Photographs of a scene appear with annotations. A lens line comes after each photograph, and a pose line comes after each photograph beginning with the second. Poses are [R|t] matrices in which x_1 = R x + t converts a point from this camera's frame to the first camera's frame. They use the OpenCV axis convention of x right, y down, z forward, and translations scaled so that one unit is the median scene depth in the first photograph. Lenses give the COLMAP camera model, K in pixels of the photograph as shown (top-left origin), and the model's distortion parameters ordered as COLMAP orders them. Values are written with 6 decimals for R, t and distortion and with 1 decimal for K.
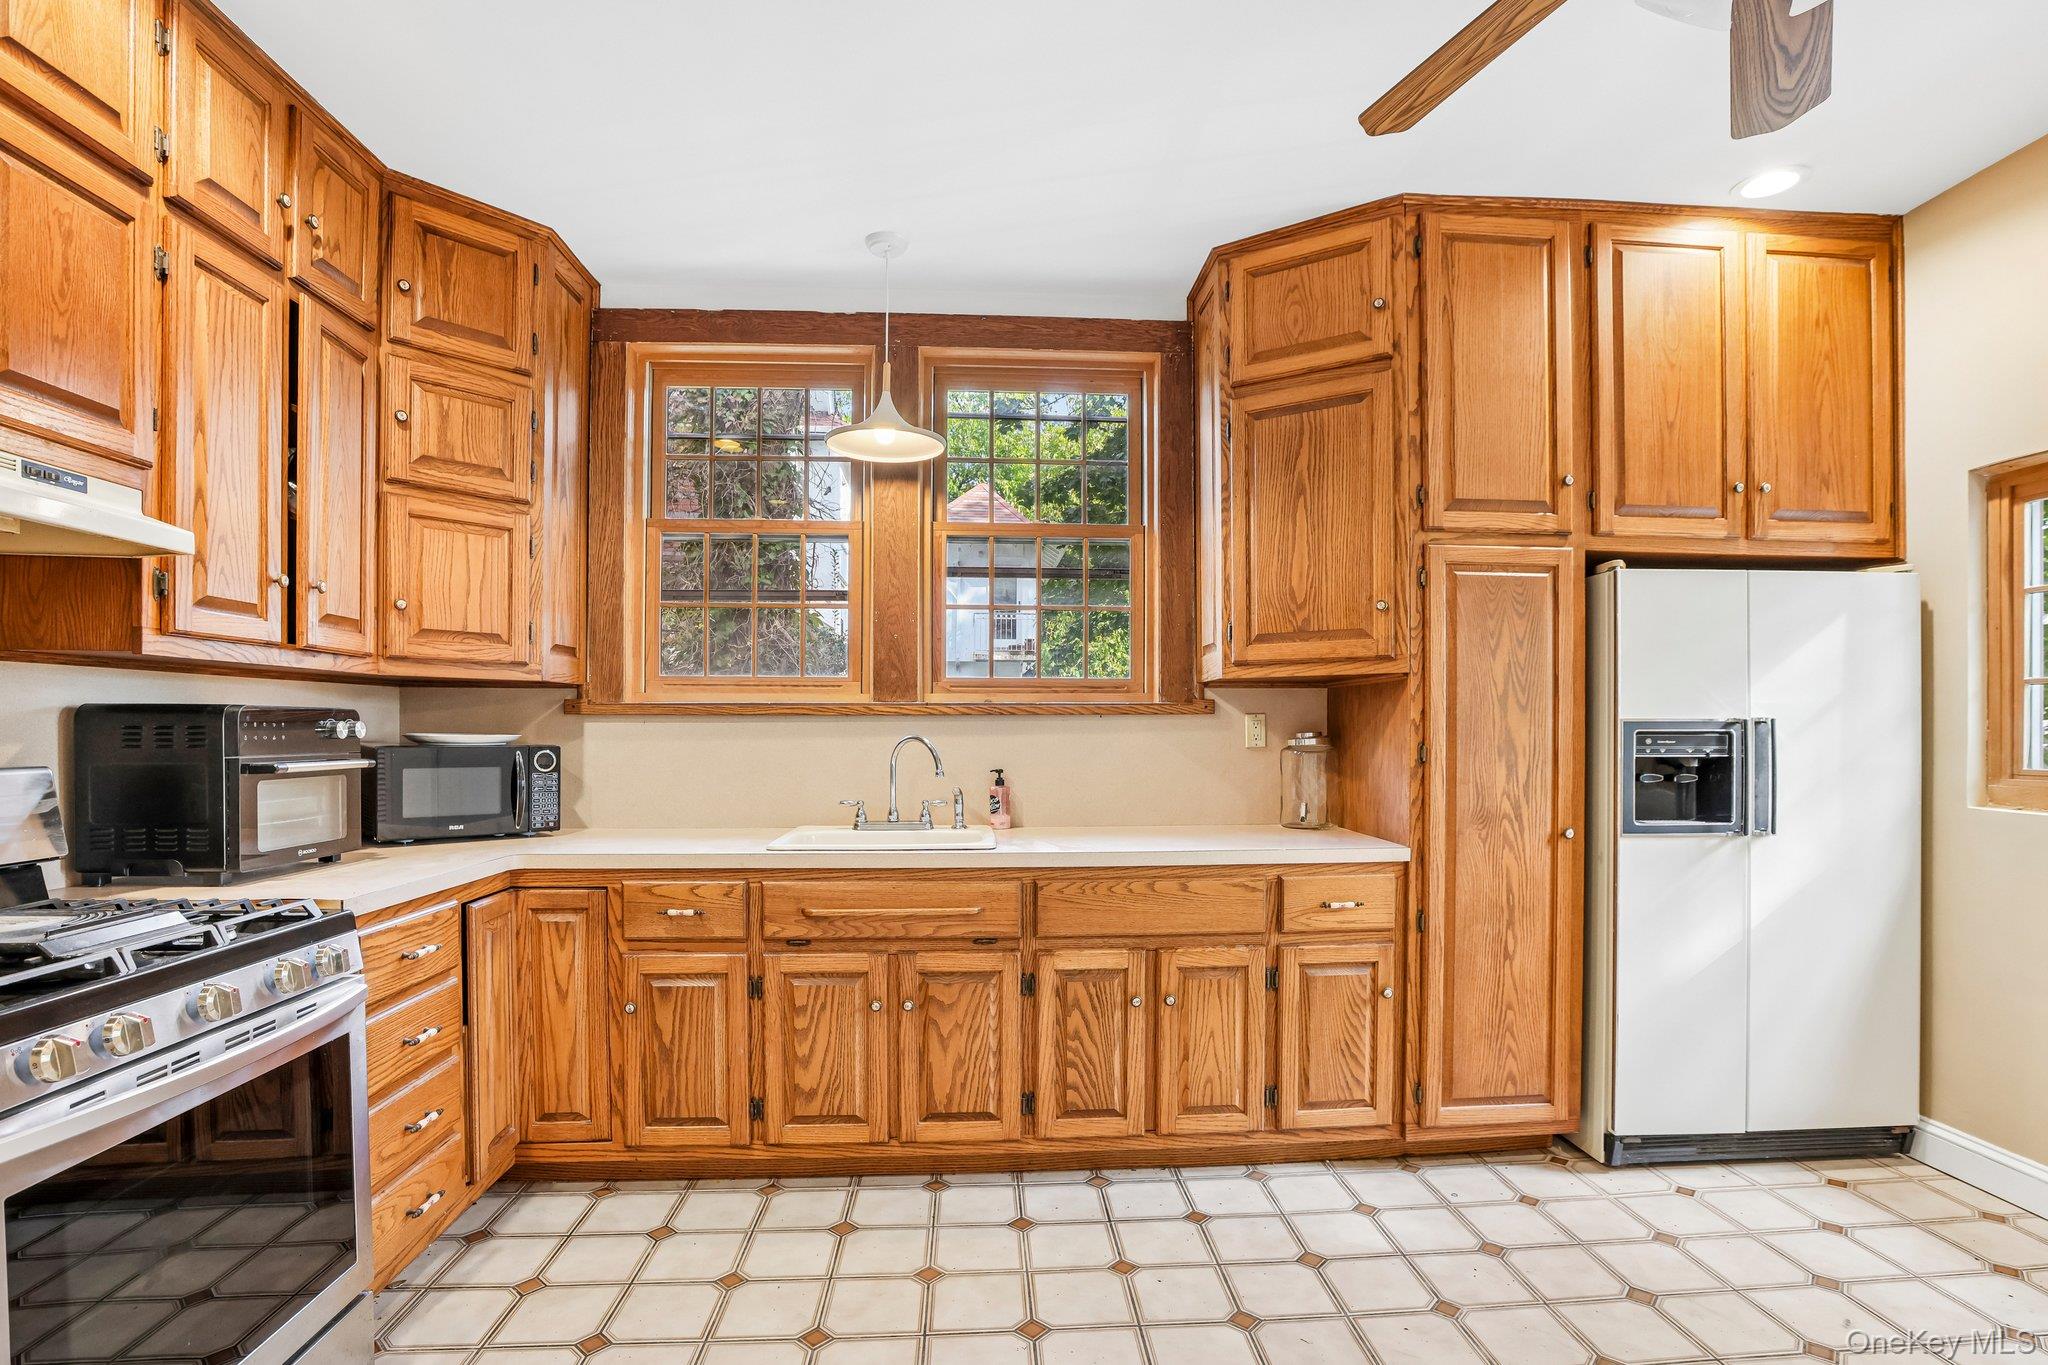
lens RADIAL K [[991.9, 0, 1051.5], [0, 991.9, 718.1], [0, 0, 1]] dist [-0.063770, 0.029675]
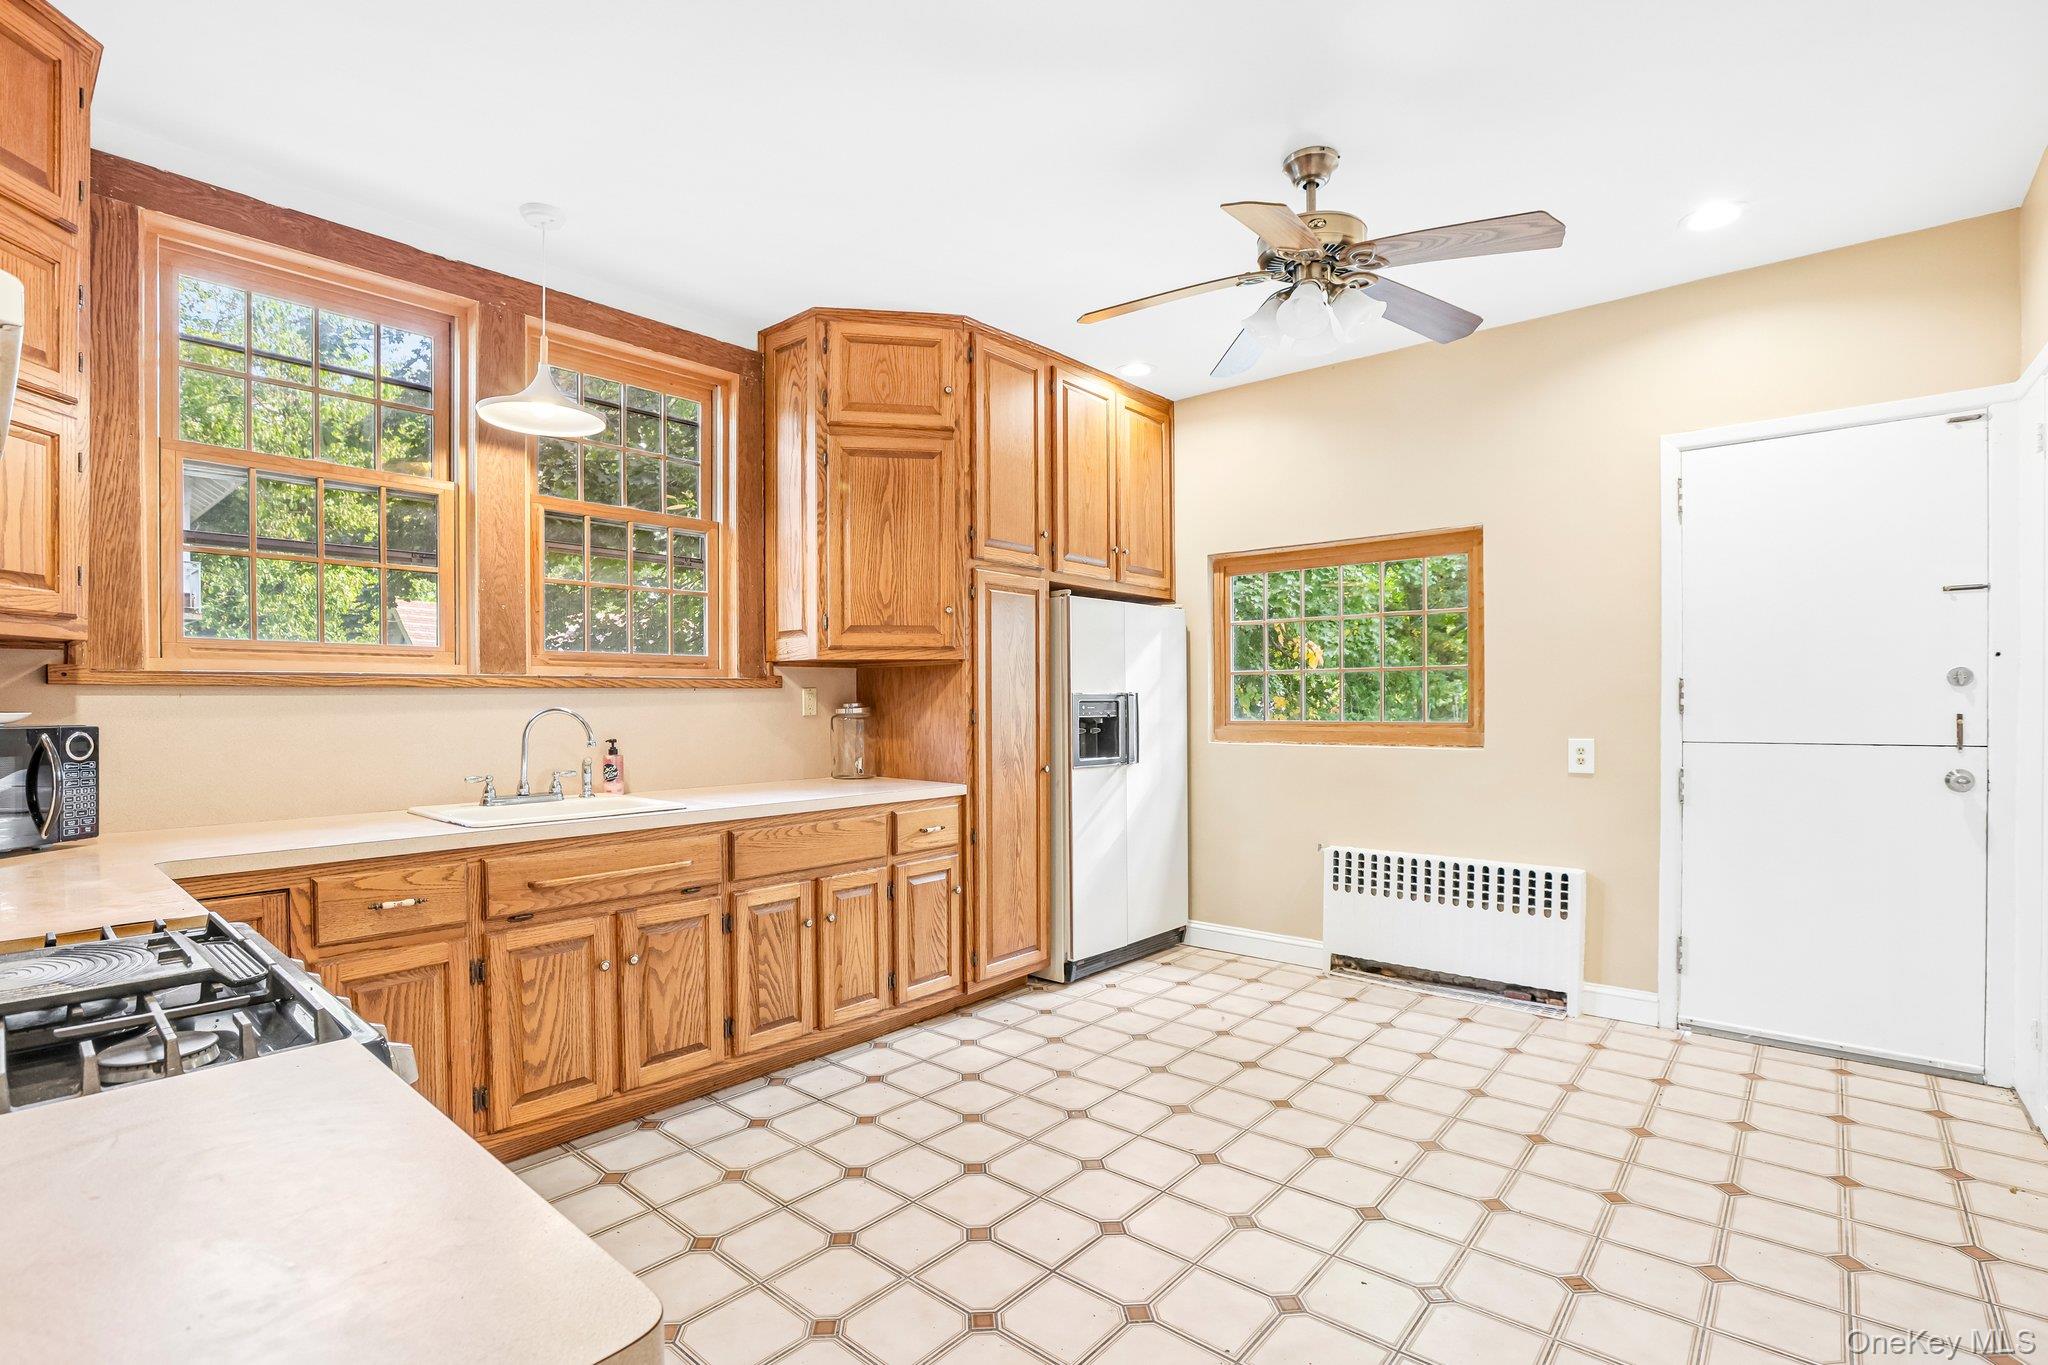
lens RADIAL K [[950.1, 0, 1020.3], [0, 950.1, 689.9], [0, 0, 1]] dist [-0.053975, 0.019980]
pose [[0.710668, 0.003780, 0.703518, -0.535825], [-0.000894, 0.999990, -0.004469, 0.003268], [-0.703527, 0.002547, 0.710664, -0.017133]]
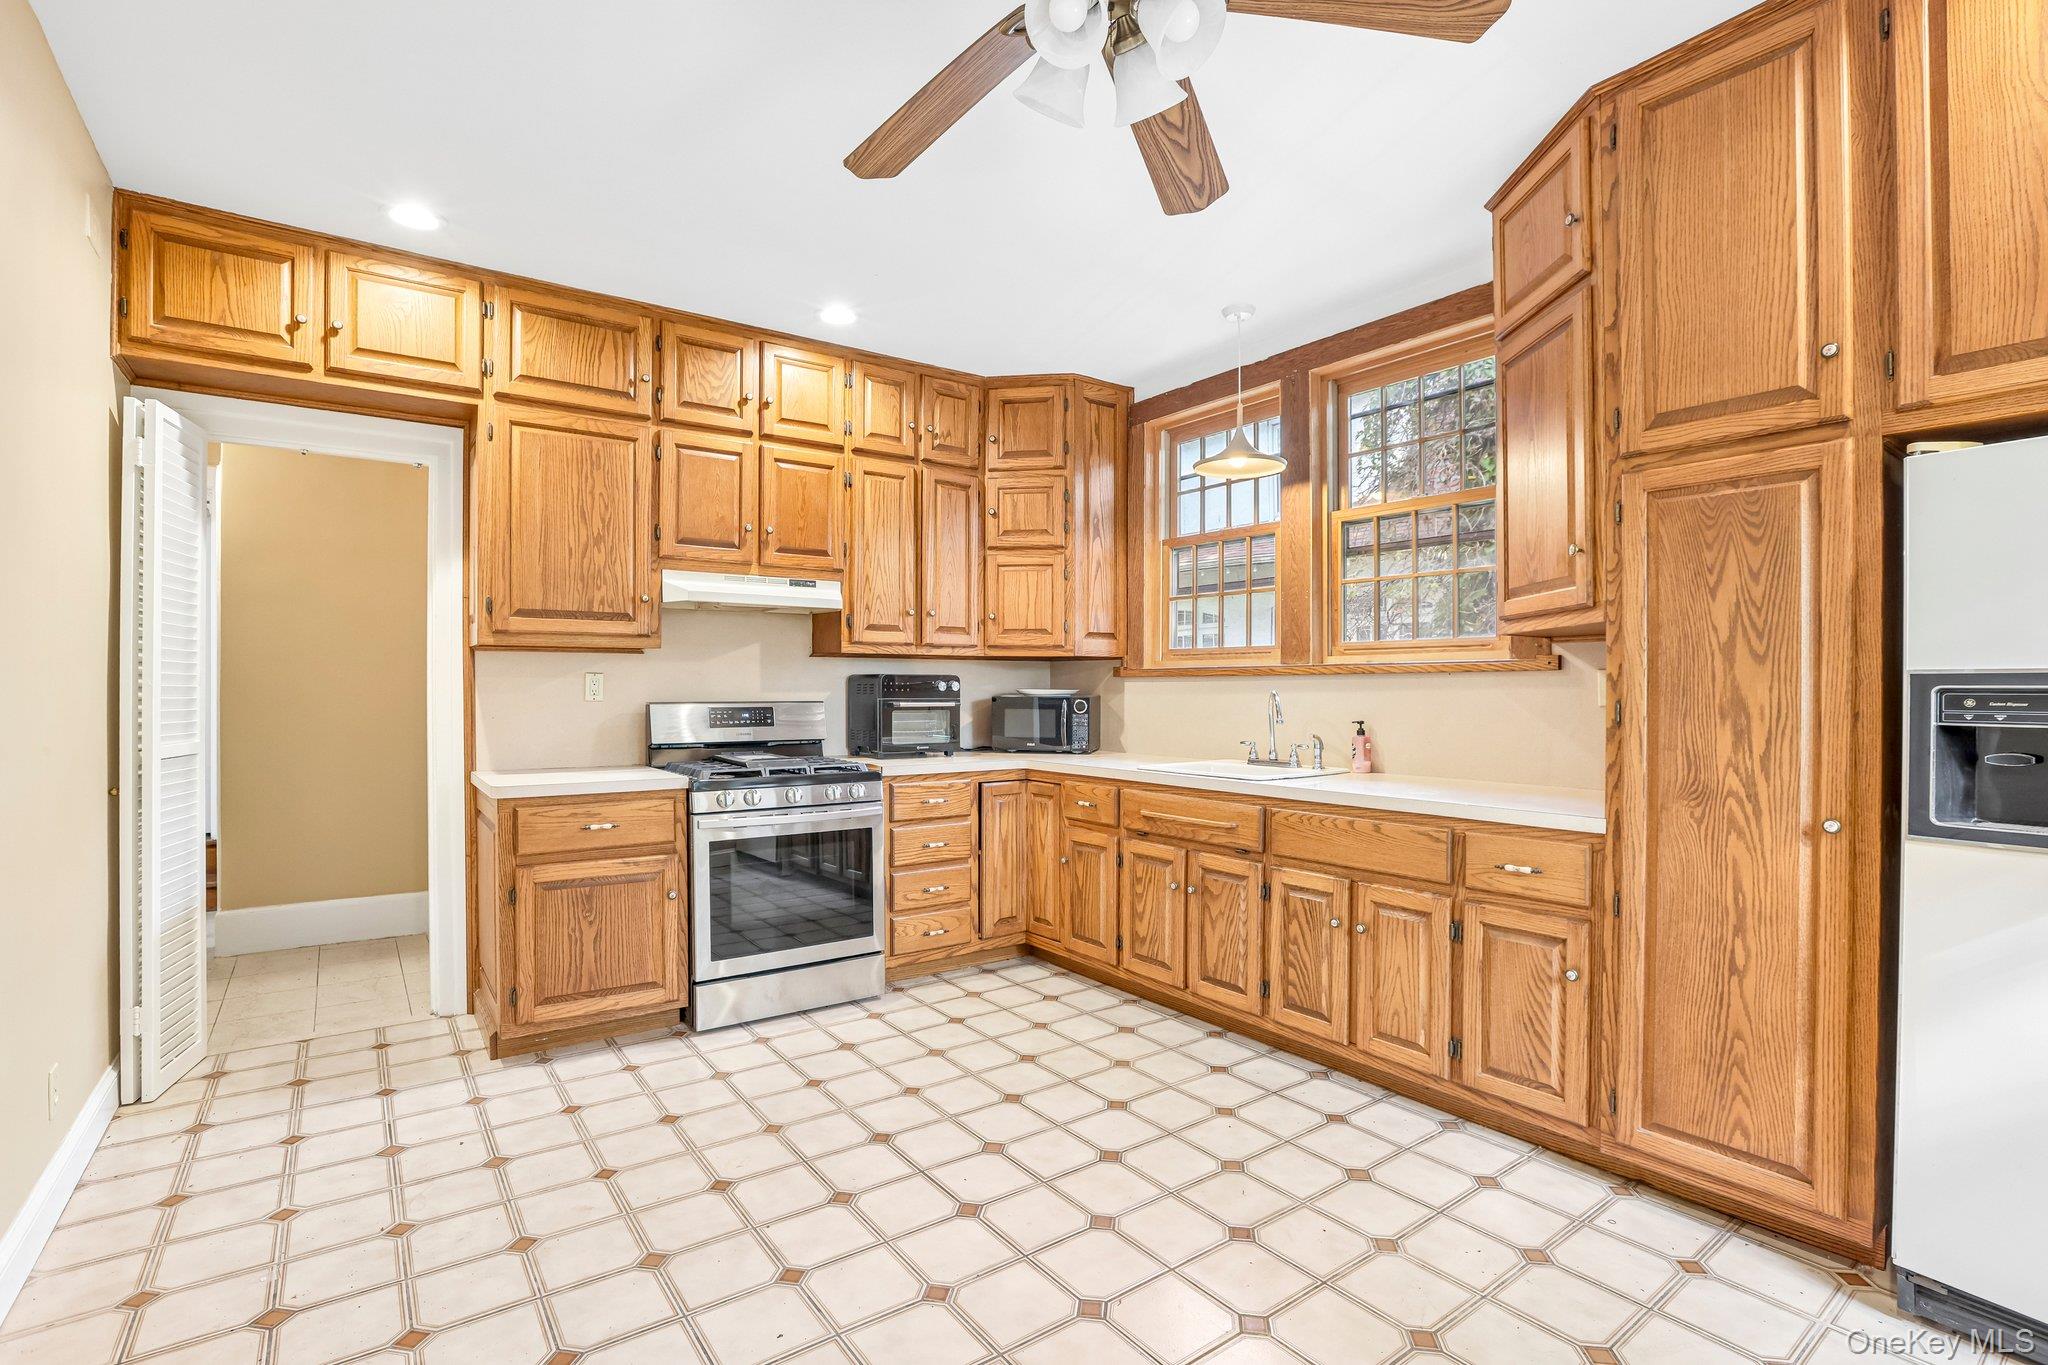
lens RADIAL K [[968.3, 0, 1034.6], [0, 968.3, 665.9], [0, 0, 1]] dist [-0.019698, 0.000844]
pose [[0.533806, -0.018420, -0.845406, 0.827944], [0.005989, 0.999820, -0.018003, 0.006212], [0.845586, 0.004547, 0.533820, 0.100448]]
